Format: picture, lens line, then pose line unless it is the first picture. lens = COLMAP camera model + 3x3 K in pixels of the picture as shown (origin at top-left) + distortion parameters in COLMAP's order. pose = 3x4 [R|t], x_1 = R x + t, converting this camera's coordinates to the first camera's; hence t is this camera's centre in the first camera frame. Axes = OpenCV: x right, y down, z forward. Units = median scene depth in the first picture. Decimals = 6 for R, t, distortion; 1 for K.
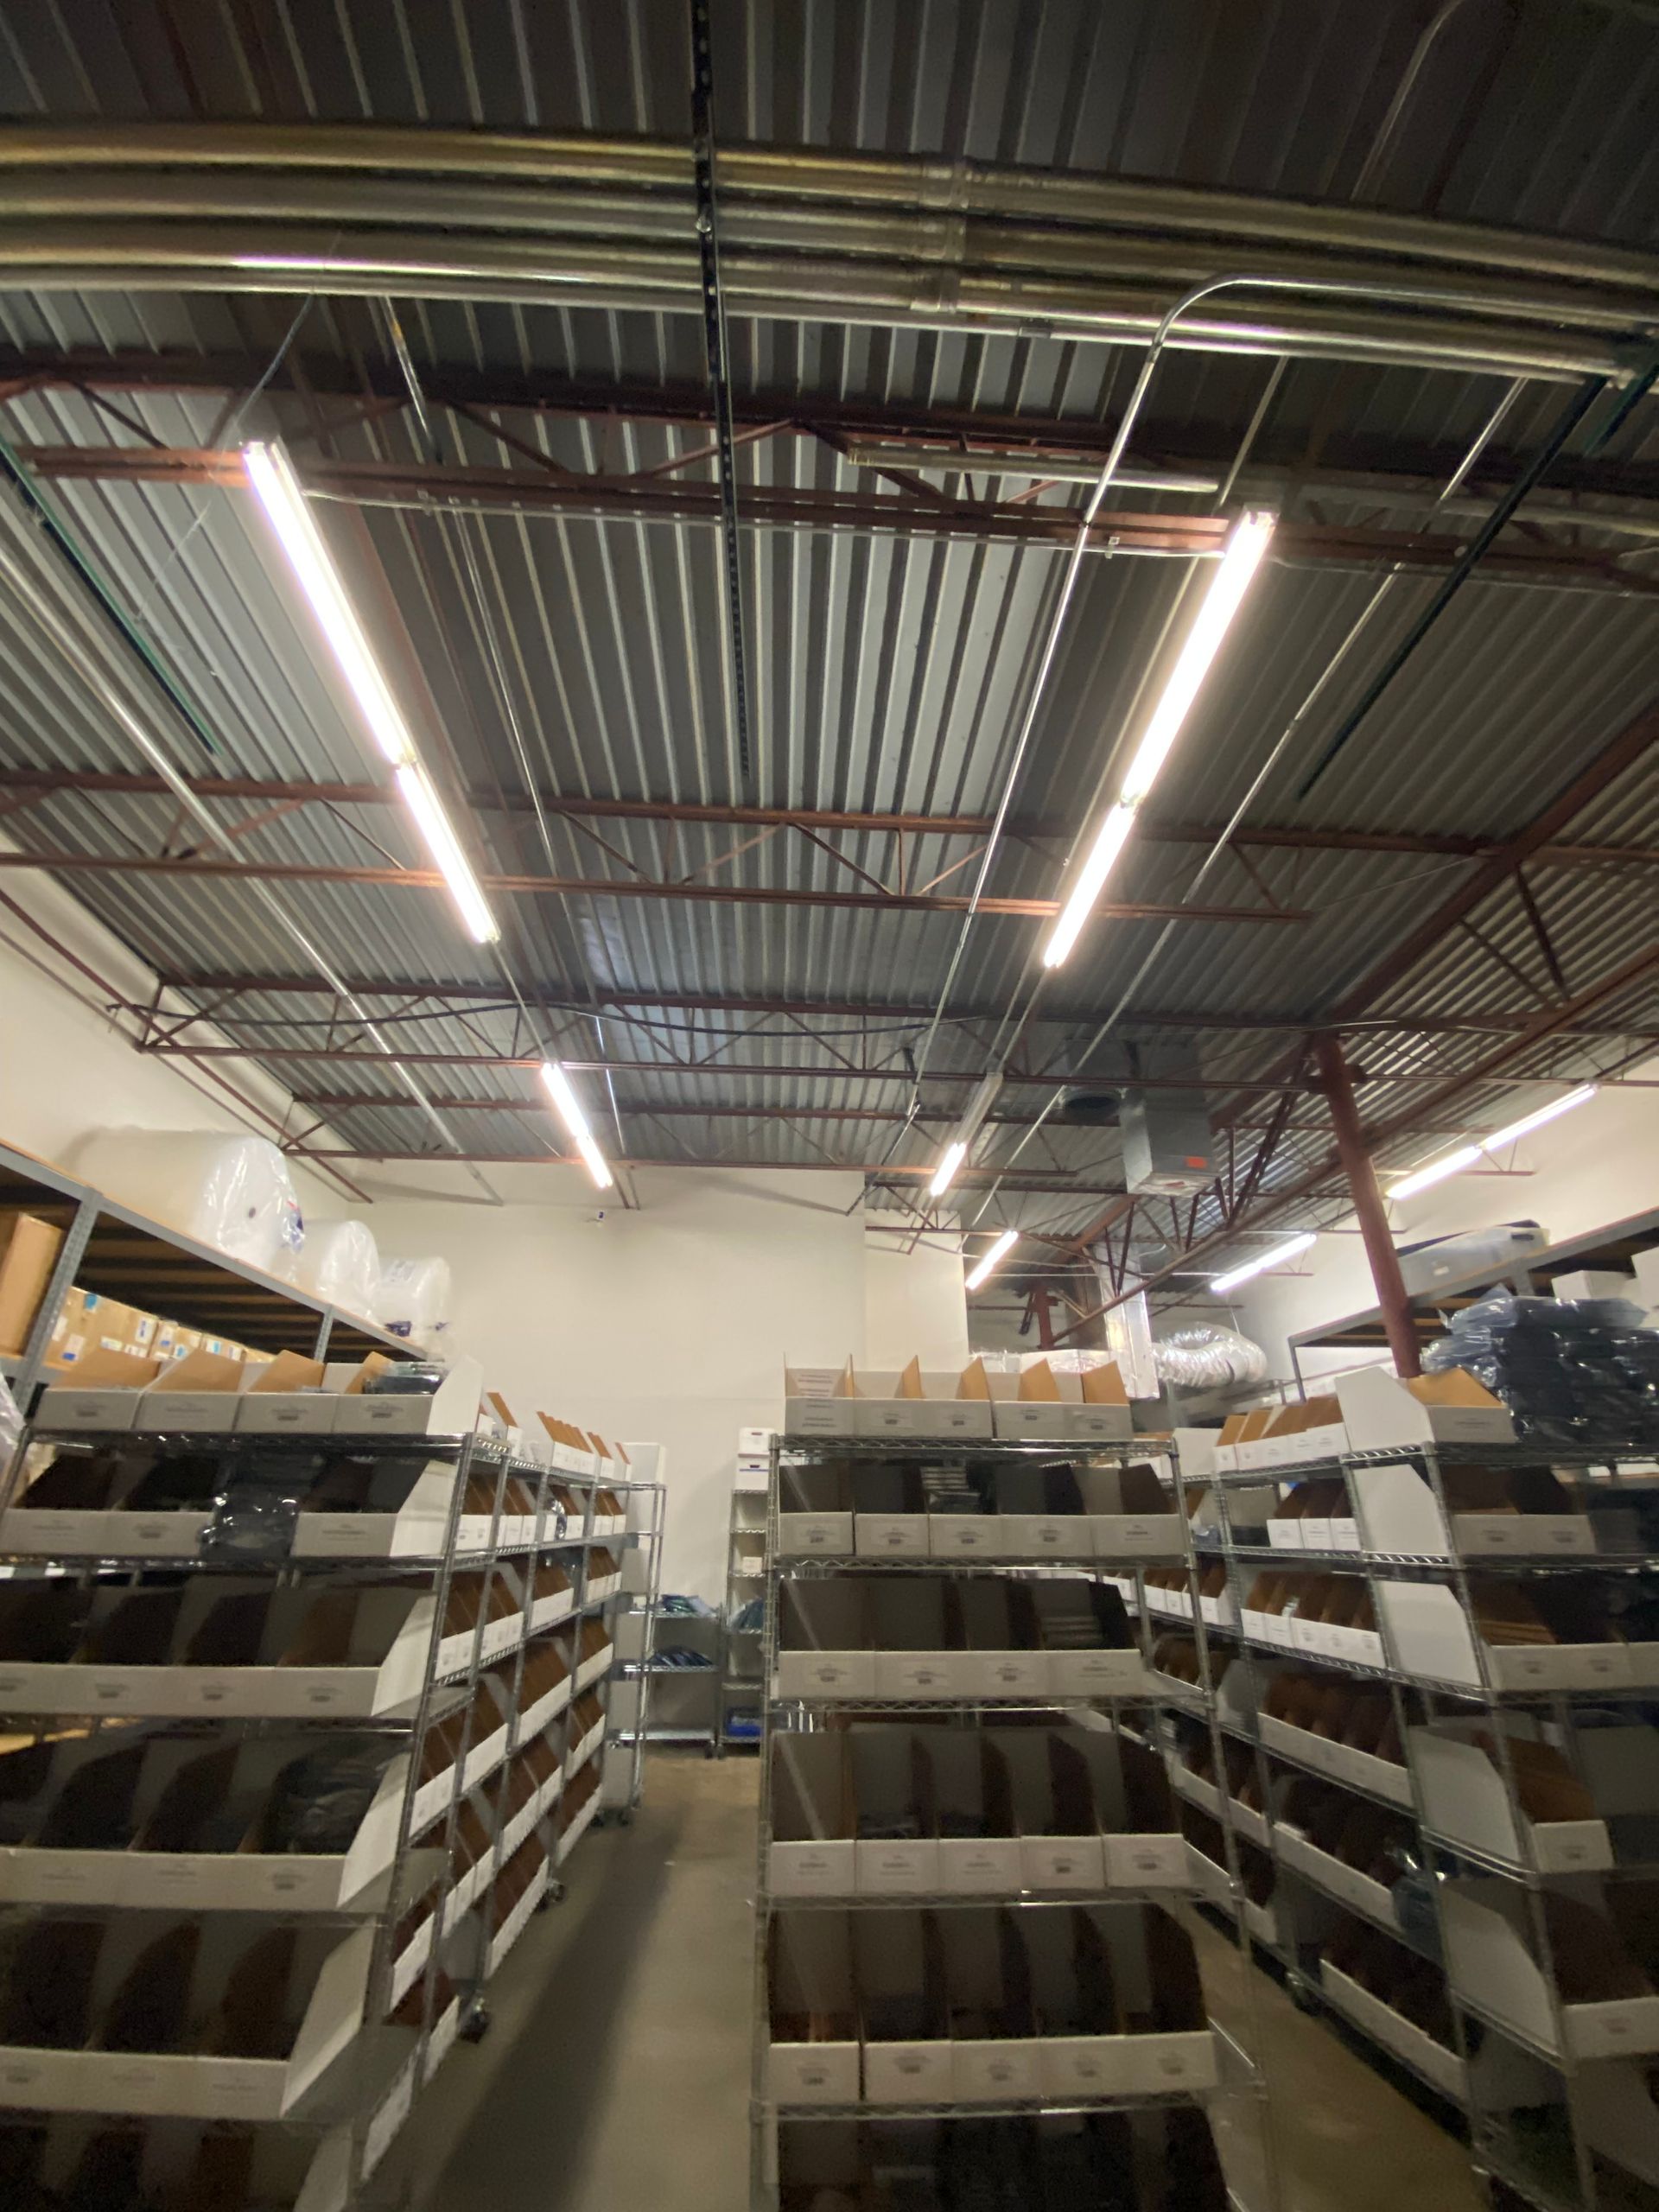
lens RADIAL K [[897.5, 0, 822.7], [0, 897.5, 1092.5], [0, 0, 1]] dist [0.005776, -0.010171]
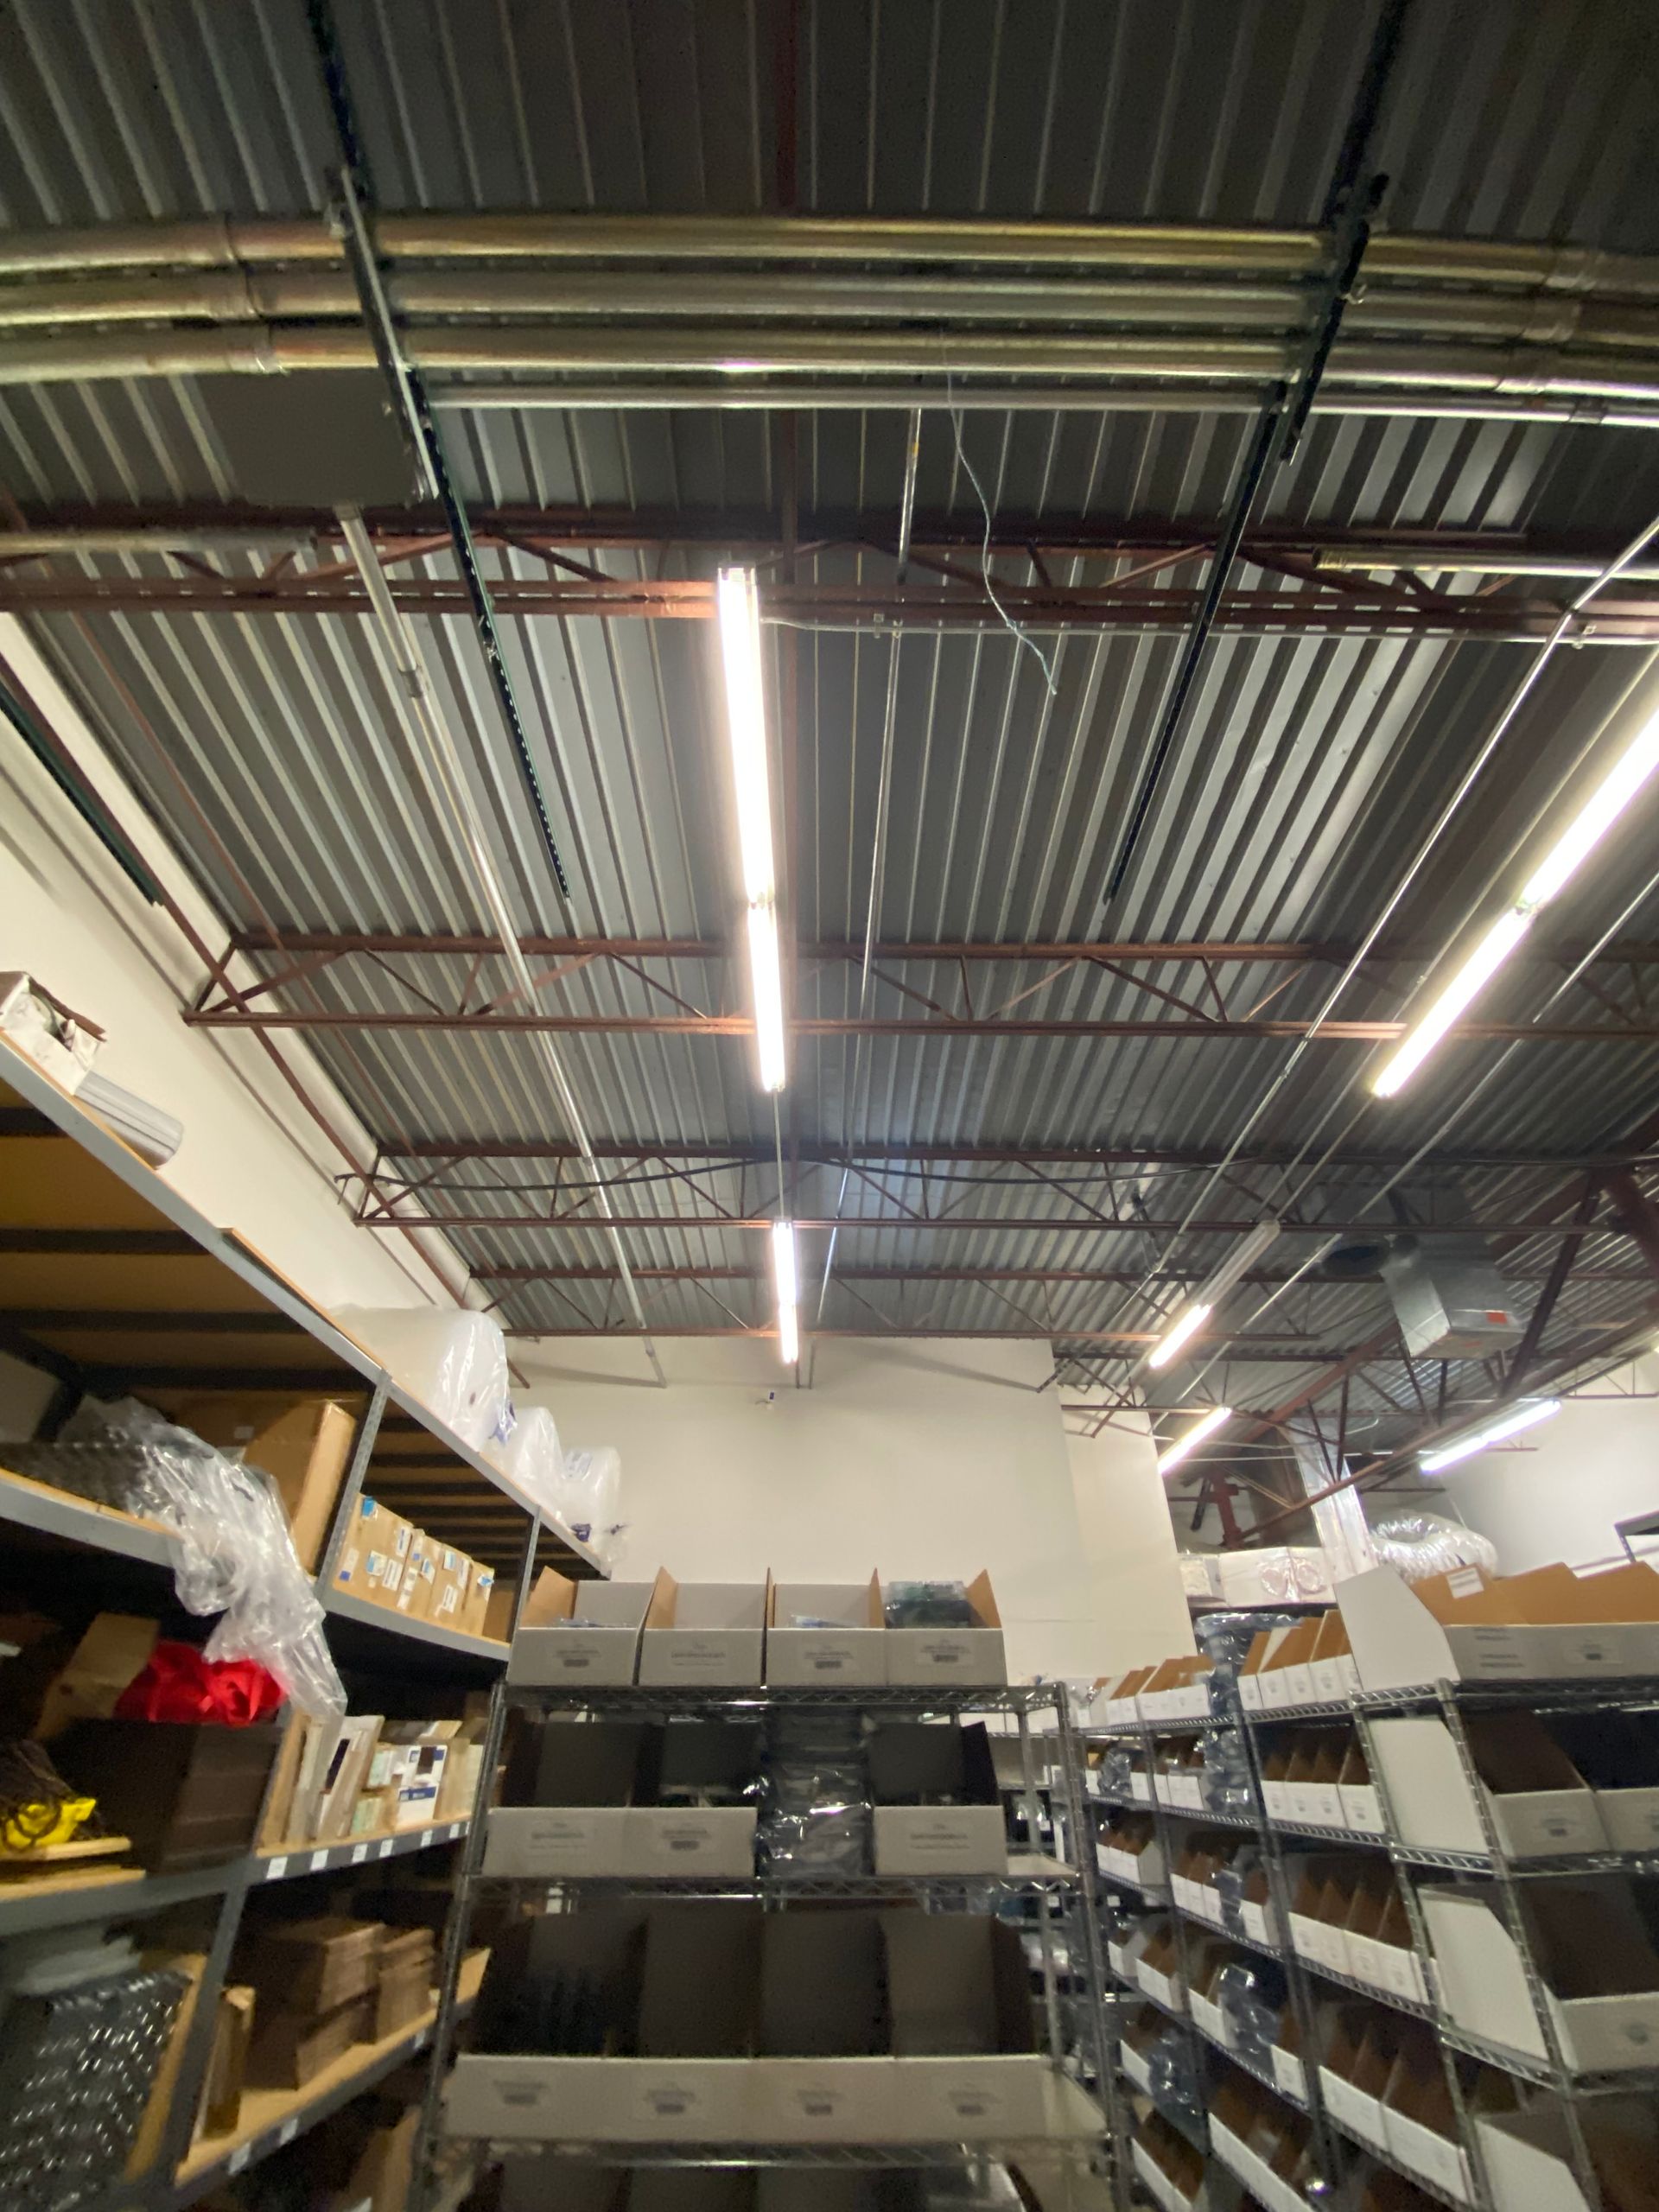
lens RADIAL K [[897.5, 0, 781.1], [0, 897.5, 1099.4], [0, 0, 1]] dist [0.005776, -0.010171]
pose [[0.998118, -0.037048, -0.048867, -0.257727], [0.027522, 0.982744, -0.182910, 0.010422], [0.054801, 0.181221, 0.981914, 0.067243]]
